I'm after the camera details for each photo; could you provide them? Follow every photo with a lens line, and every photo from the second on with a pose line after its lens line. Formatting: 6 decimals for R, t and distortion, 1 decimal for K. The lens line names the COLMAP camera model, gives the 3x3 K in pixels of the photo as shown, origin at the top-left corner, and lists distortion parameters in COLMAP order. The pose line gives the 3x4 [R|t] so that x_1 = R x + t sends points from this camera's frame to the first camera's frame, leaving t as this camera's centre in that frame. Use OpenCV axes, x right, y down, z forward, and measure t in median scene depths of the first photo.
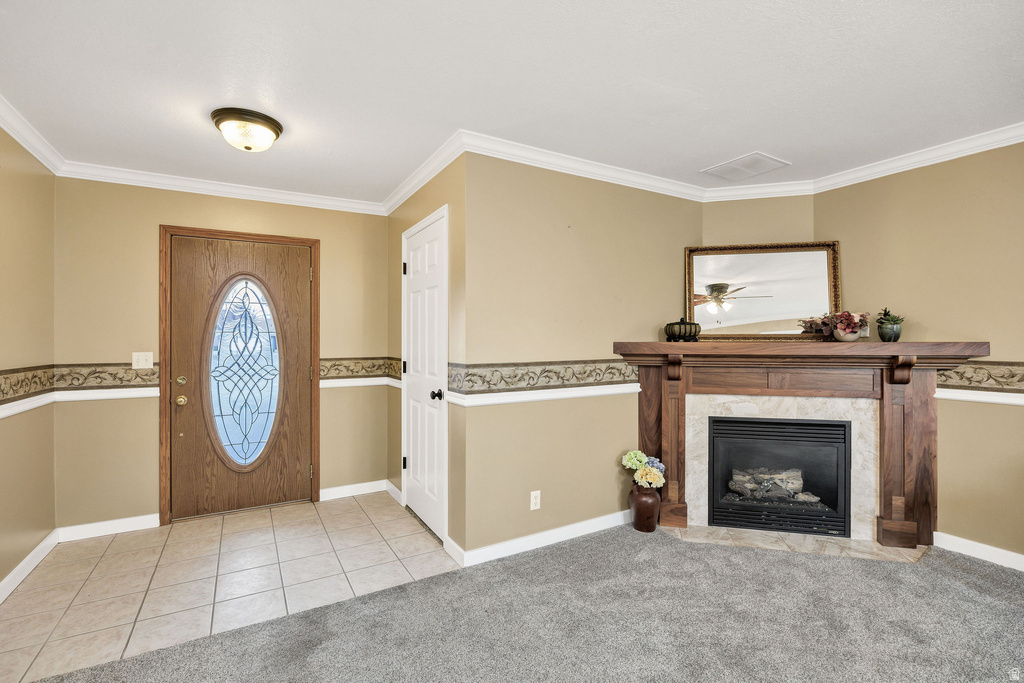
lens RADIAL K [[464.6, 0, 511.1], [0, 464.6, 341.1], [0, 0, 1]] dist [0.001361, 0.000277]
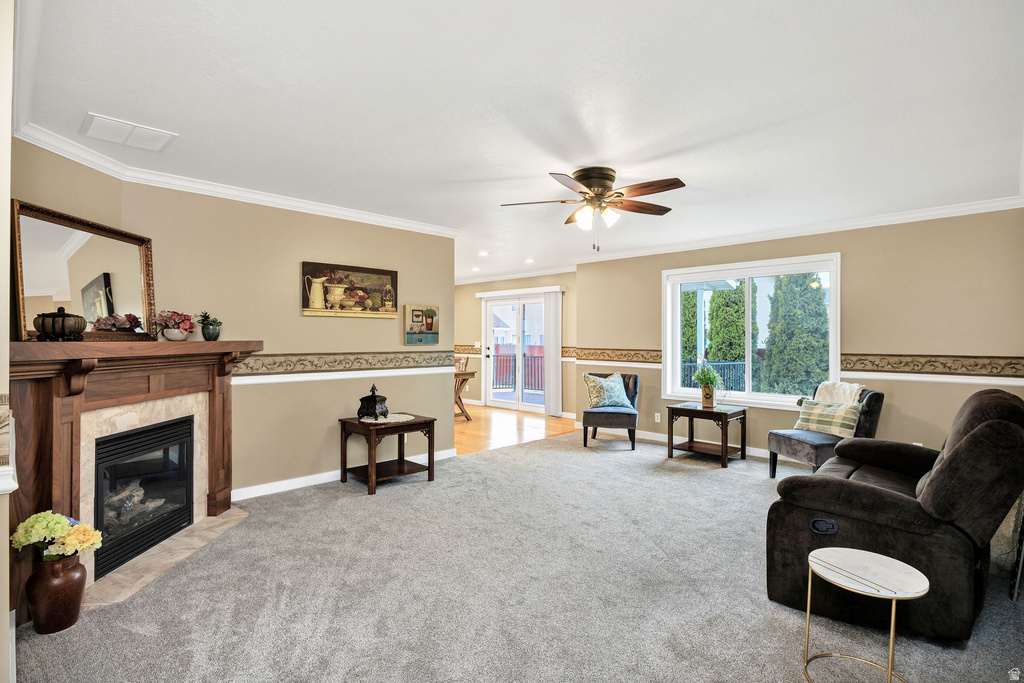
lens RADIAL K [[522.2, 0, 511.0], [0, 522.2, 340.6], [0, 0, 1]] dist [0.001570, 0.000215]
pose [[-0.259129, -0.002307, 0.965840, -0.630816], [-0.001208, 0.999997, 0.002064, -0.002769], [-0.965842, -0.000632, -0.259131, 0.607879]]
